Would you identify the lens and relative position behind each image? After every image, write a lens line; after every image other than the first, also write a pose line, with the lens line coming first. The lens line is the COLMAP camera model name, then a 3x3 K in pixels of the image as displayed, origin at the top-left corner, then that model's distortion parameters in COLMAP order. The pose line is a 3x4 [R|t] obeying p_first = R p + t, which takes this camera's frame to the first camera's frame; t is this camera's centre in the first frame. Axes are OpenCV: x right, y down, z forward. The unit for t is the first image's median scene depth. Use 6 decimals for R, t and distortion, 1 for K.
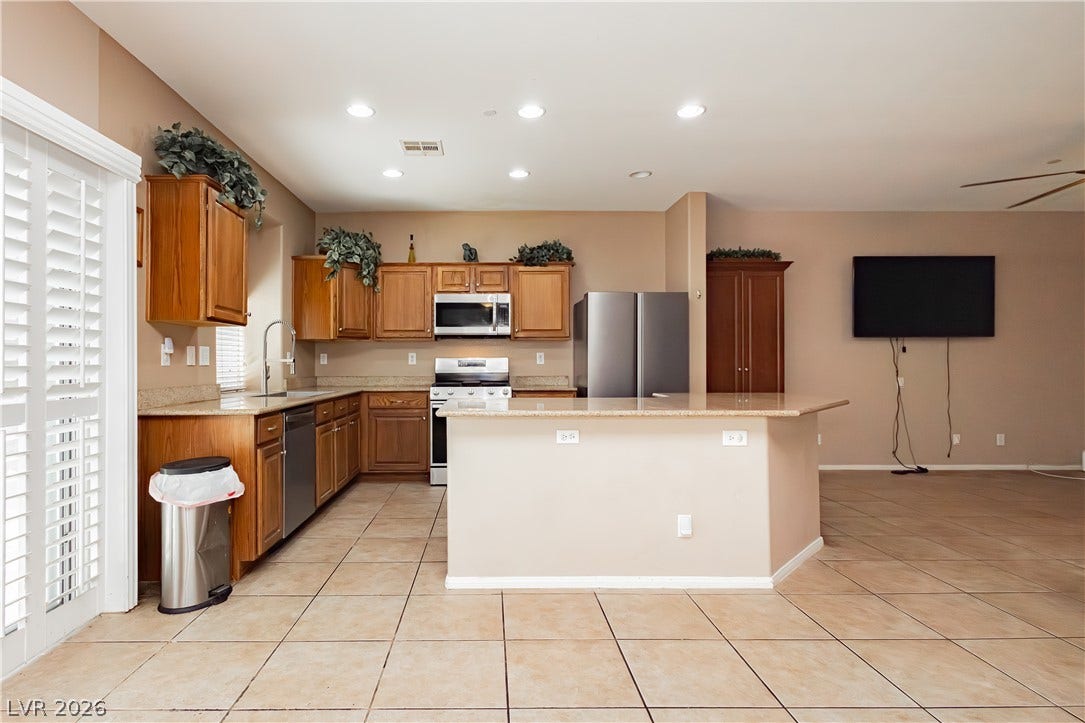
lens RADIAL K [[574.9, 0, 502.0], [0, 574.9, 361.6], [0, 0, 1]] dist [0.001684, 0.000037]
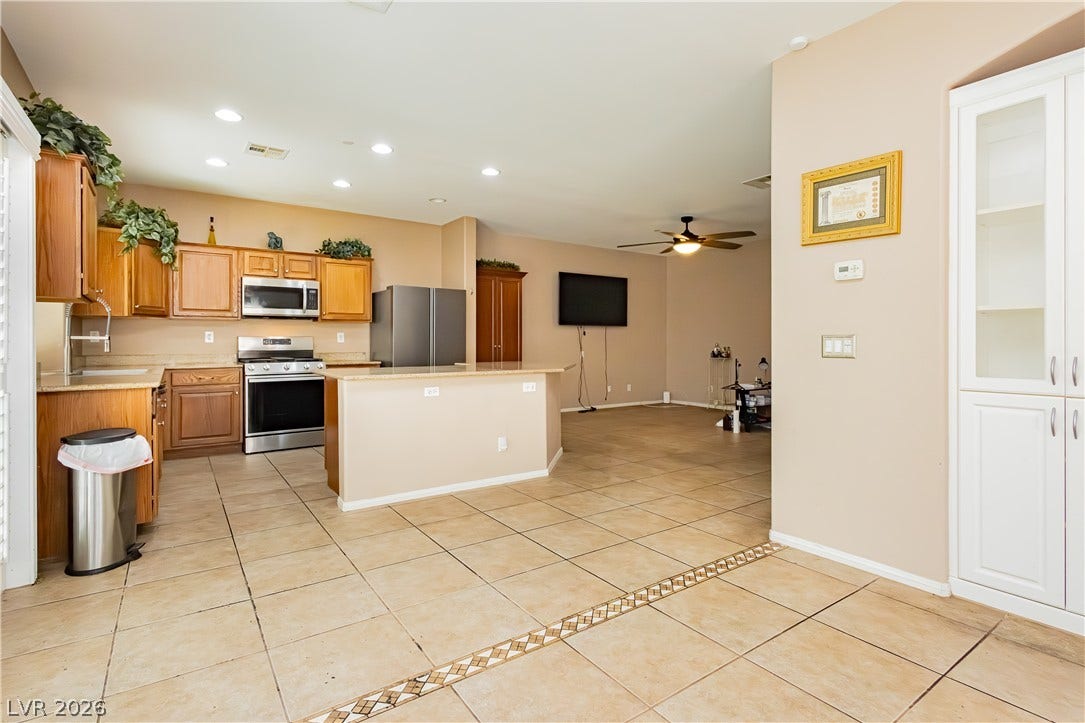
lens RADIAL K [[522.3, 0, 559.1], [0, 522.3, 343.5], [0, 0, 1]] dist [0.002333, 0.000372]
pose [[0.815316, -0.000108, 0.579016, -0.199406], [-0.002200, 0.999992, 0.003285, 0.002225], [-0.579011, -0.003952, 0.815310, -0.133786]]
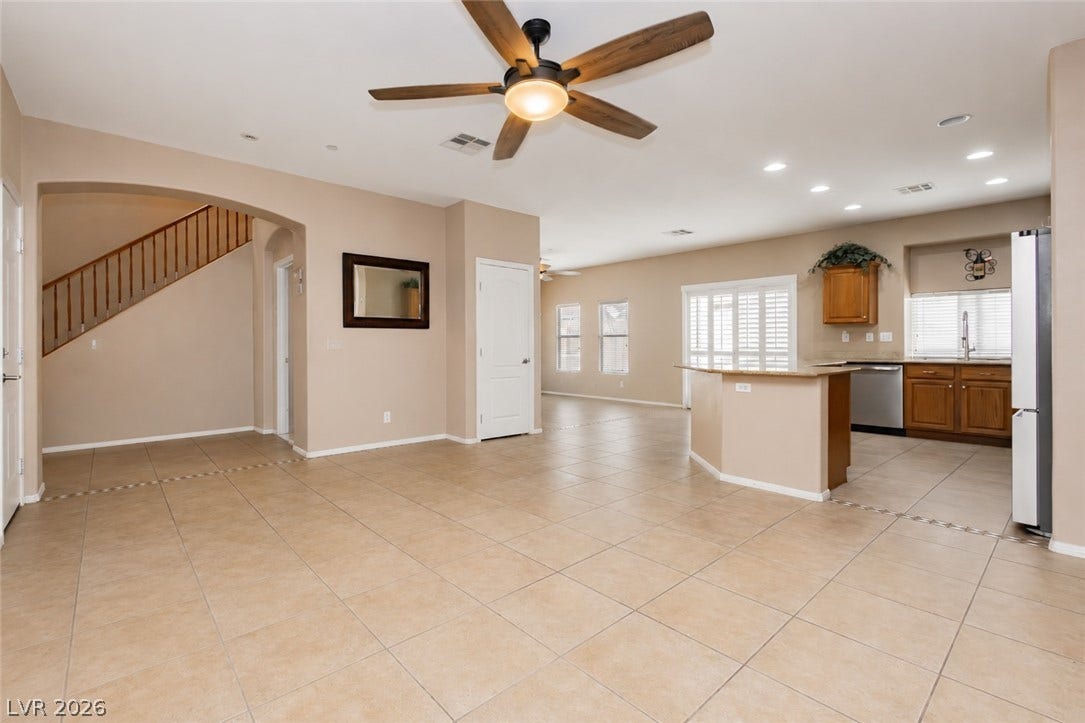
lens RADIAL K [[486.7, 0, 492.5], [0, 486.7, 345.4], [0, 0, 1]] dist [0.028729, 0.000057]
pose [[-0.787122, 0.004533, -0.616781, 1.090732], [0.006097, 0.999981, -0.000430, 0.006592], [0.616768, -0.004099, -0.787134, 0.999071]]
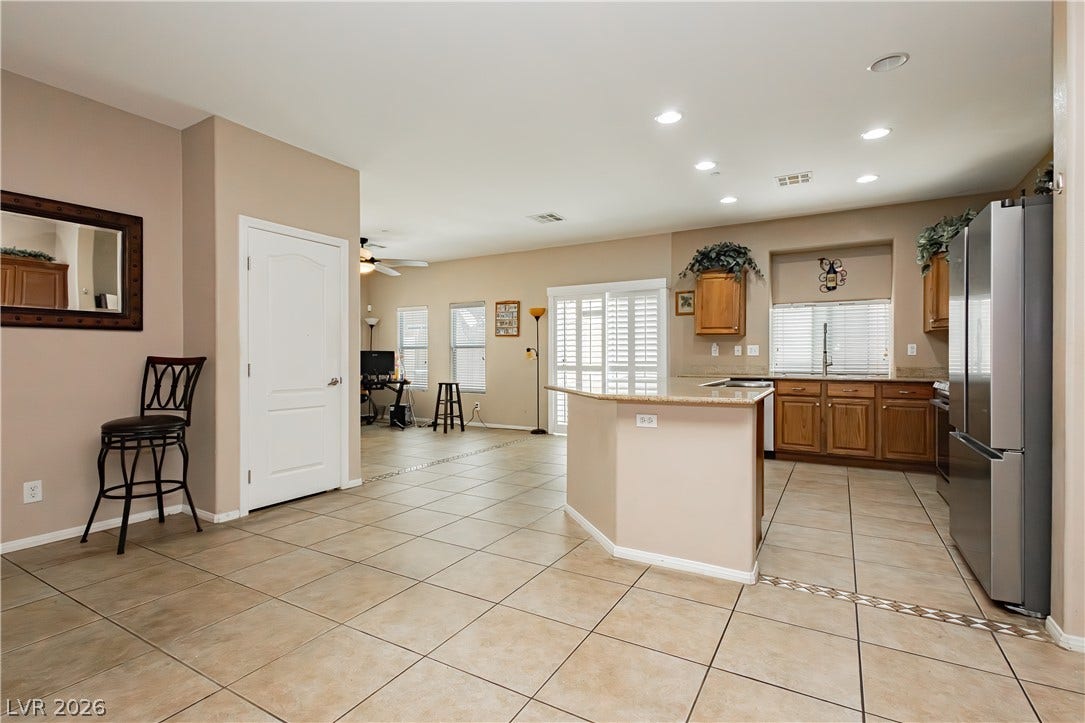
lens RADIAL K [[507.3, 0, 542.5], [0, 507.3, 361.5], [0, 0, 1]] dist [0.020958, -0.000303]
pose [[-0.515373, 0.008593, -0.856923, 0.817320], [0.005780, 0.999962, 0.006551, 0.006619], [0.856947, -0.001577, -0.515403, 0.830335]]
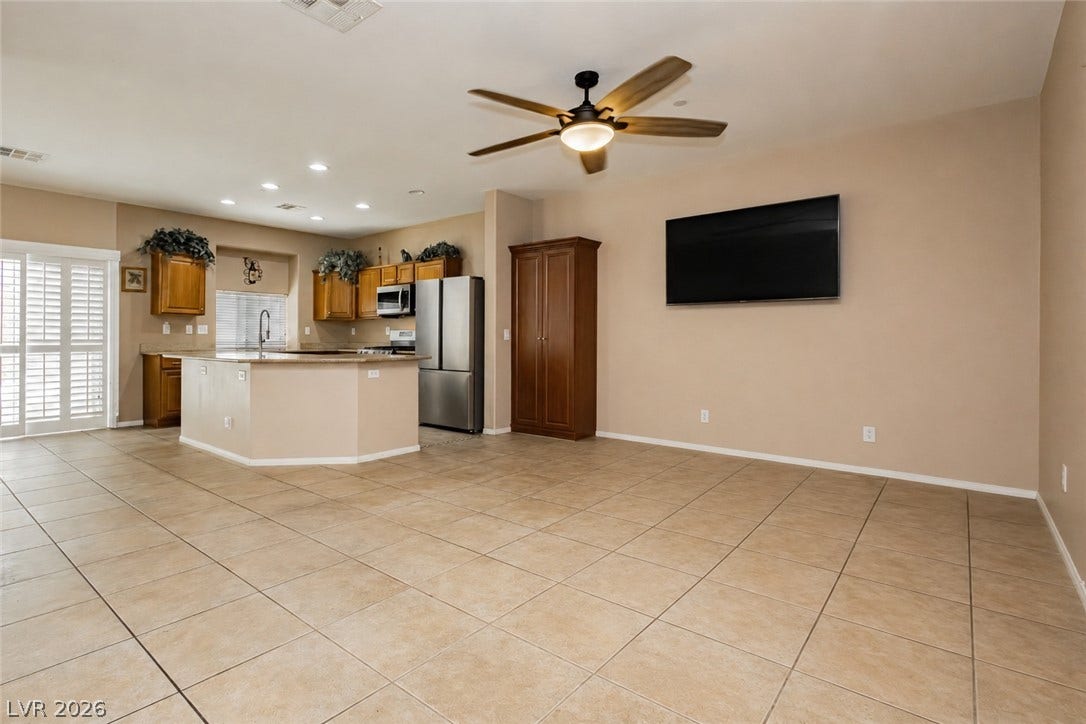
lens RADIAL K [[548.8, 0, 501.5], [0, 548.8, 334.7], [0, 0, 1]] dist [-0.000444, -0.000492]
pose [[0.743460, 0.000006, -0.668780, 1.070849], [0.000298, 1.000000, 0.000341, 0.005099], [0.668780, -0.000453, 0.743460, 0.155725]]
